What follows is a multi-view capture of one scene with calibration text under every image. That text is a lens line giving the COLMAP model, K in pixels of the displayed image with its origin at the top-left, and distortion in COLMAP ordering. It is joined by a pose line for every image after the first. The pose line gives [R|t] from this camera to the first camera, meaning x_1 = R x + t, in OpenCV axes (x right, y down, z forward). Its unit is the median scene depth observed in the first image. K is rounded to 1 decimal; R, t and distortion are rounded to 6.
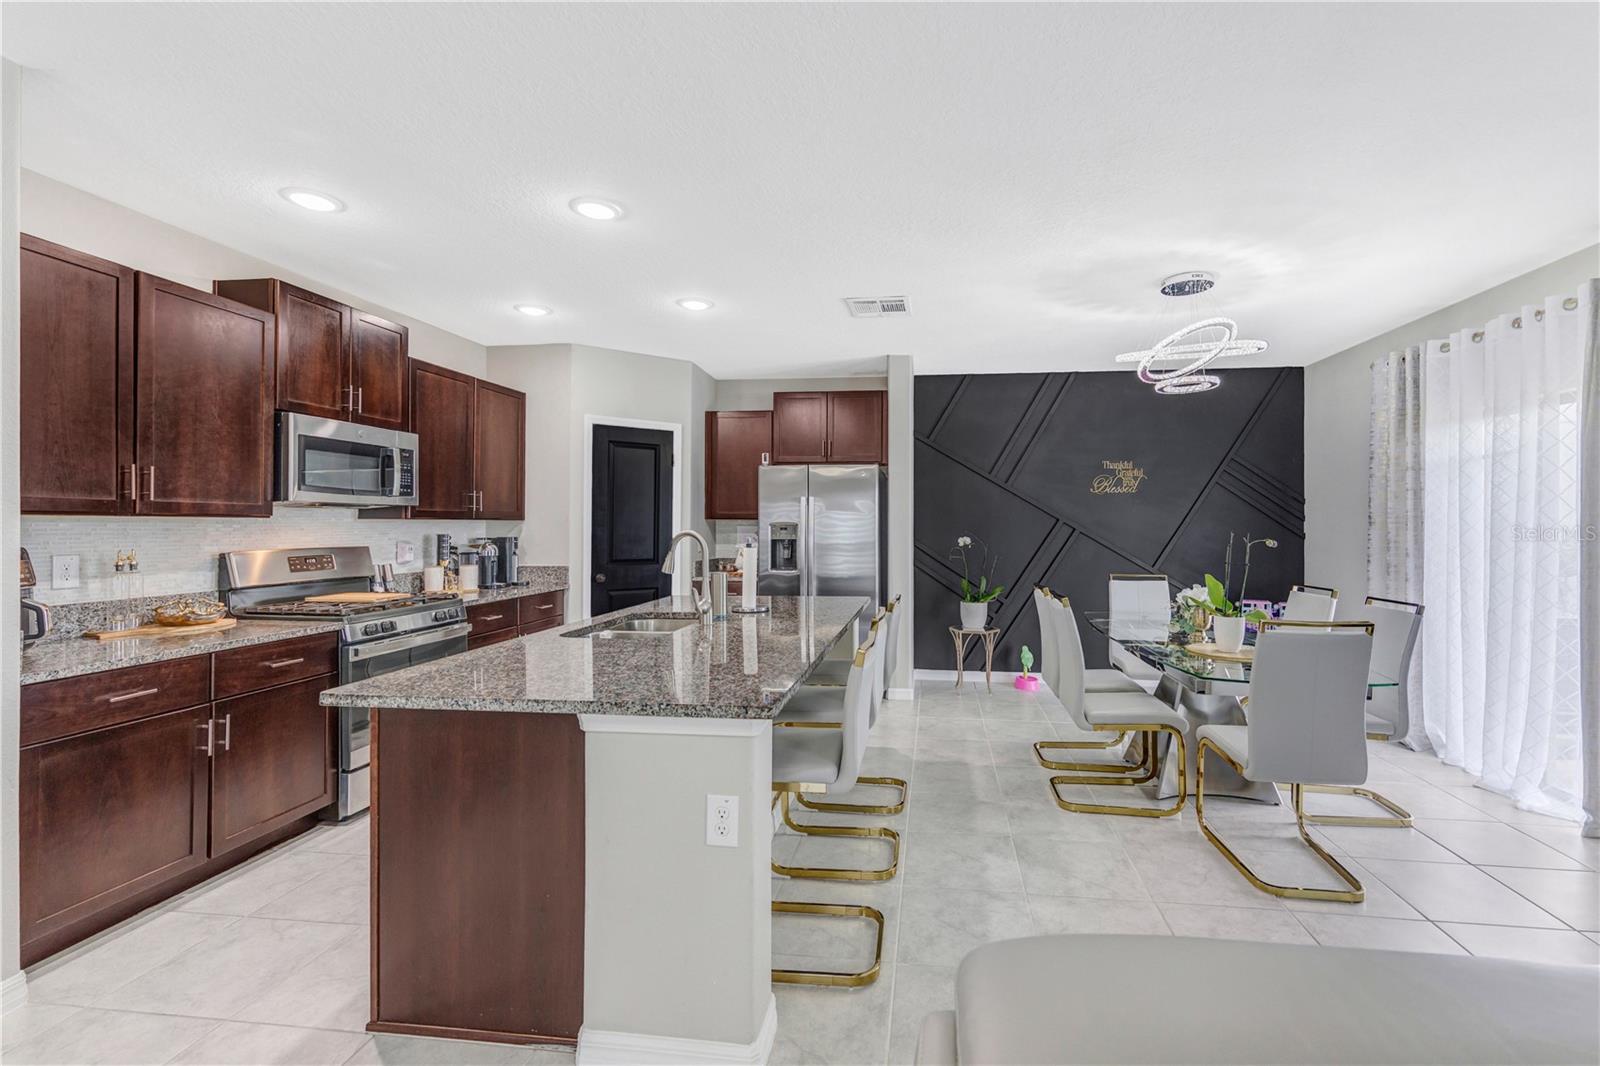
lens RADIAL K [[679.3, 0, 852.6], [0, 679.3, 521.5], [0, 0, 1]] dist [0.001476, 0.000116]
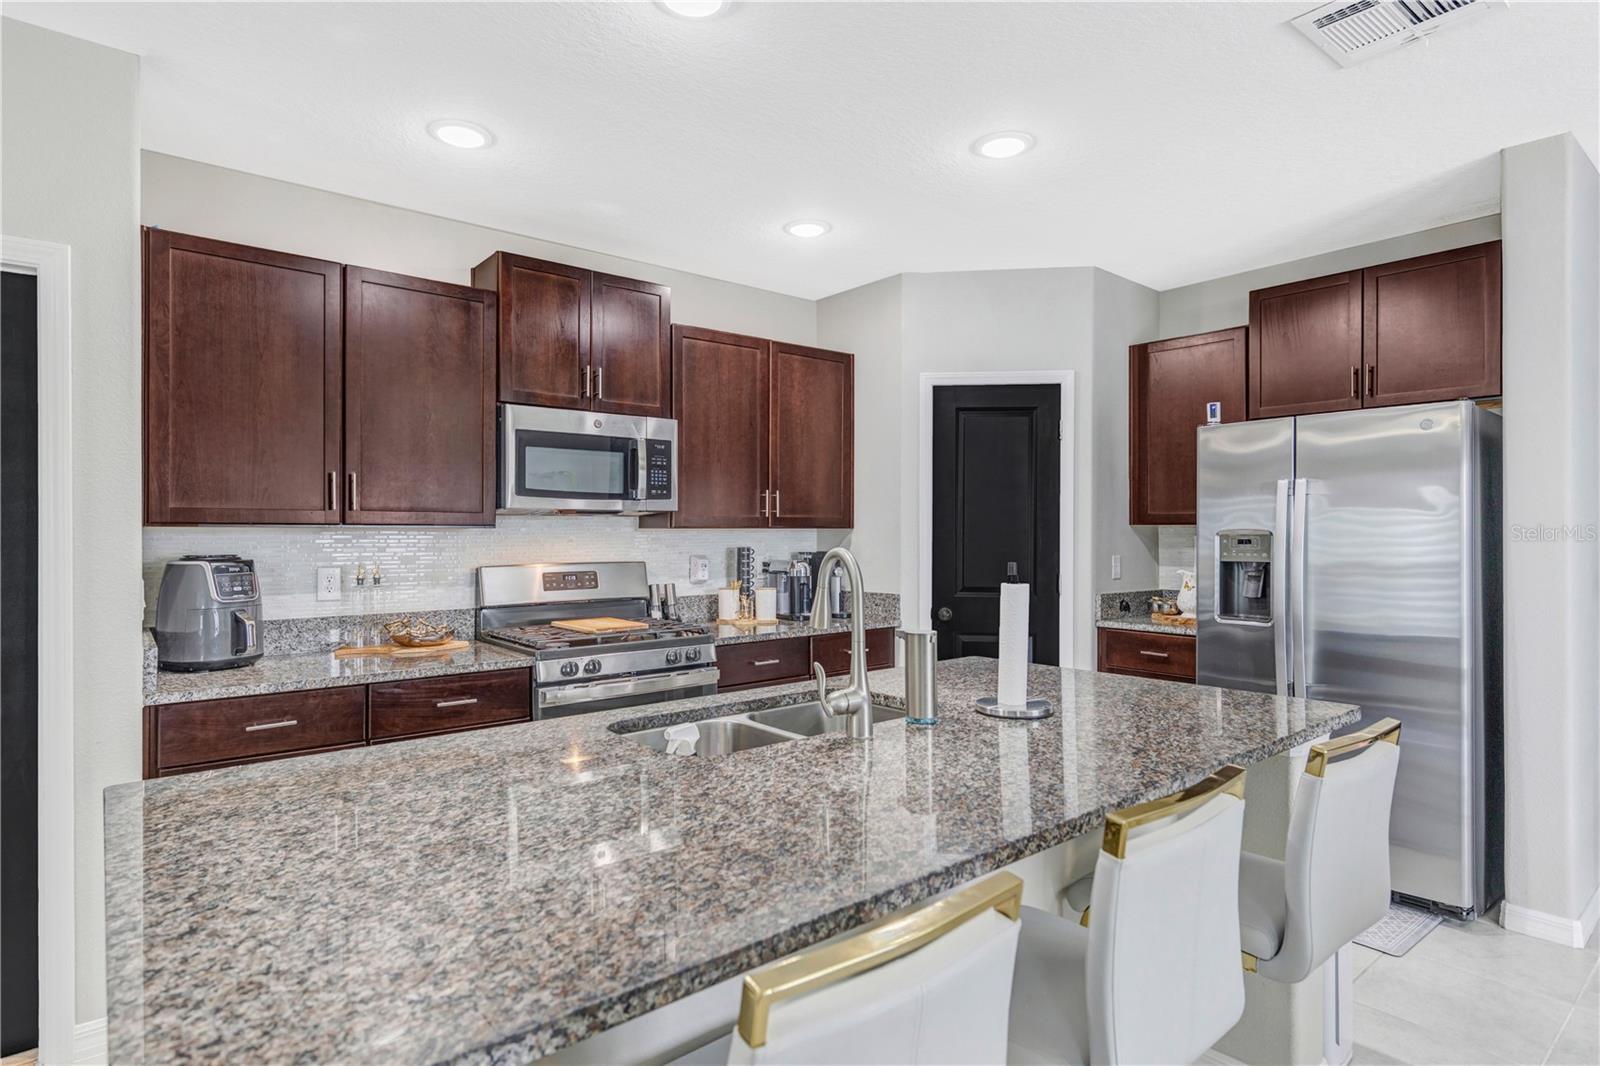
lens RADIAL K [[842.2, 0, 805.1], [0, 842.2, 531.5], [0, 0, 1]] dist [0.000660, 0.000046]
pose [[0.726156, -0.003315, -0.687522, 0.137781], [0.005846, 0.999982, 0.001353, -0.000144], [0.687506, -0.005001, 0.726162, 0.404252]]
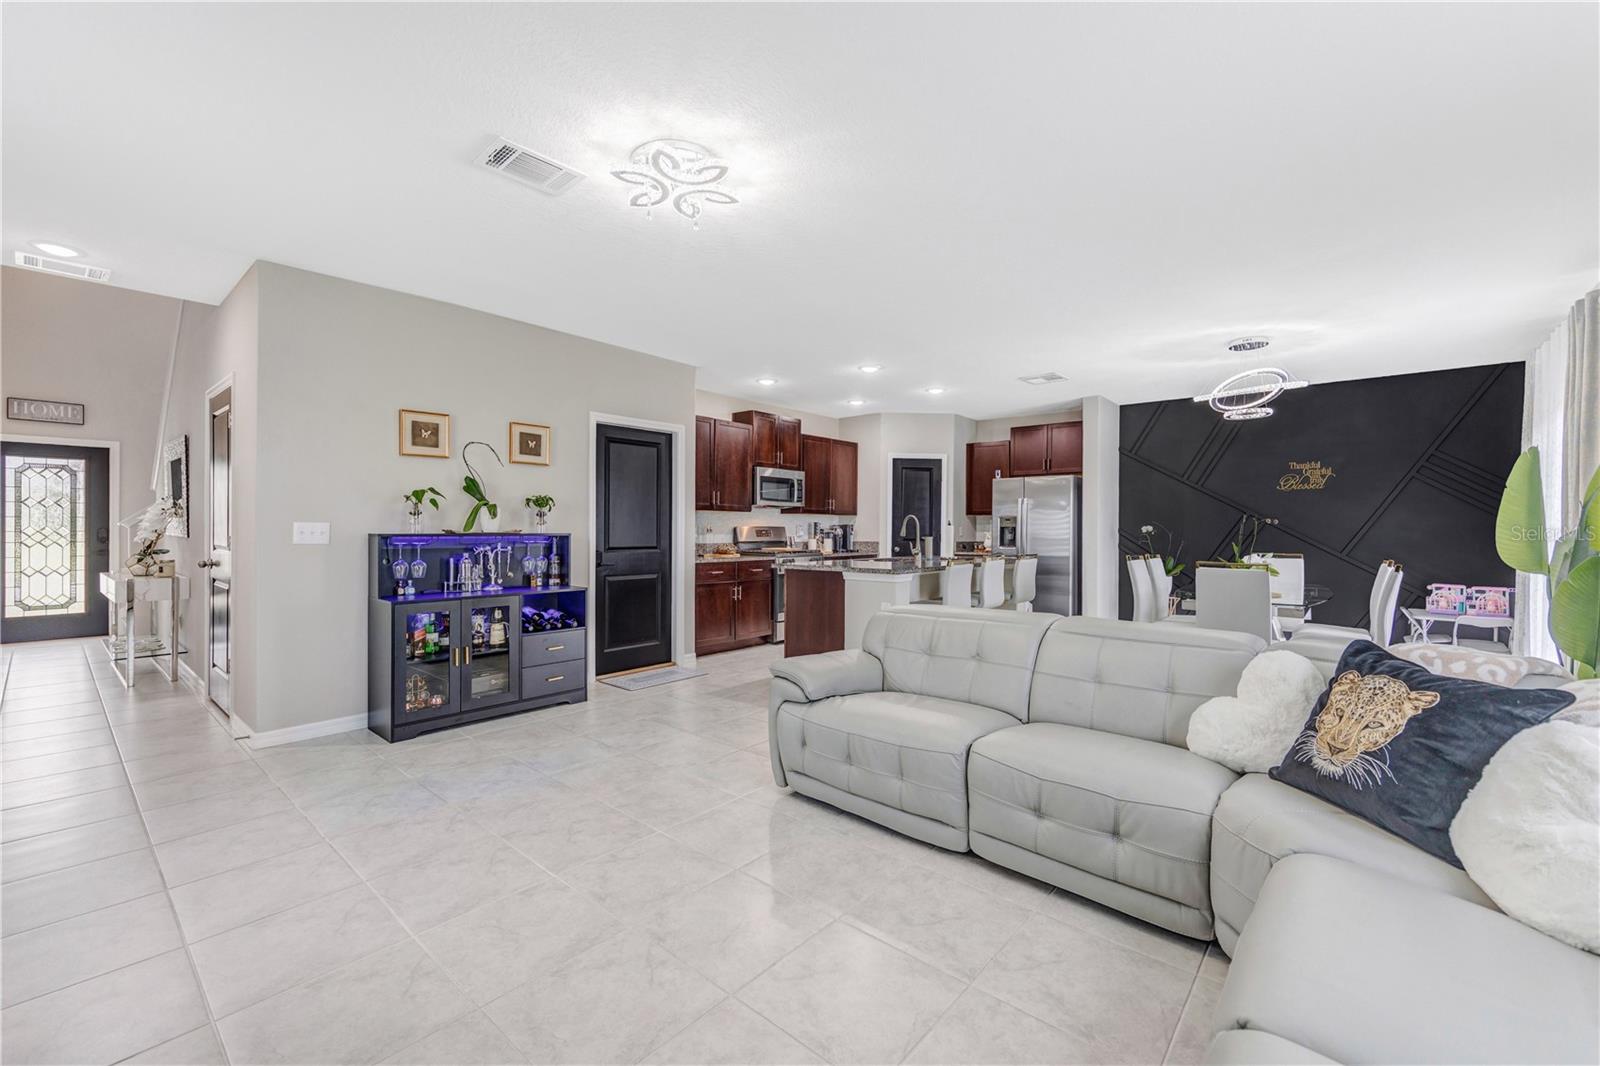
lens RADIAL K [[654.8, 0, 802.8], [0, 654.8, 531.2], [0, 0, 1]] dist [-0.000241, 0.000179]
pose [[0.829502, 0.005113, -0.558481, 0.462583], [-0.002171, 0.999980, 0.005932, 0.039265], [0.558500, -0.003708, 0.829496, -0.644836]]
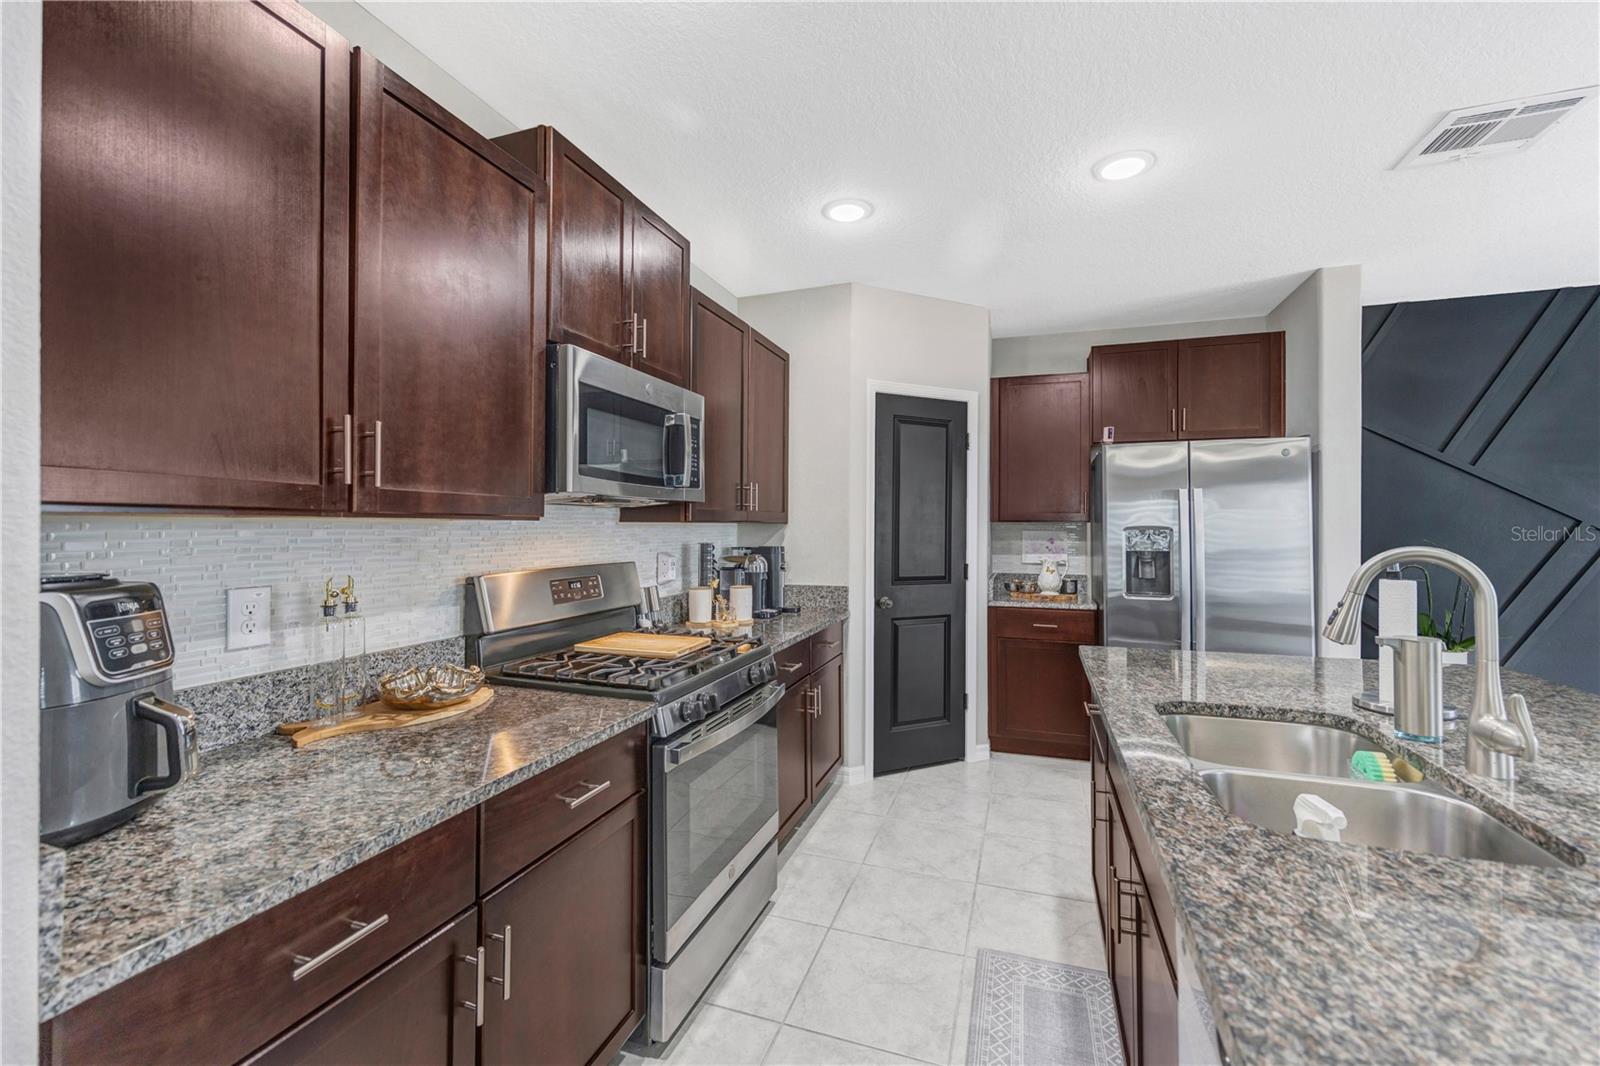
lens RADIAL K [[648.0, 0, 798.8], [0, 648.0, 520.4], [0, 0, 1]] dist [0.001032, 0.000384]
pose [[0.975665, -0.002114, -0.219258, -0.416030], [0.000898, 0.999984, -0.005649, -0.001491], [0.219267, 0.005315, 0.975651, 0.402180]]
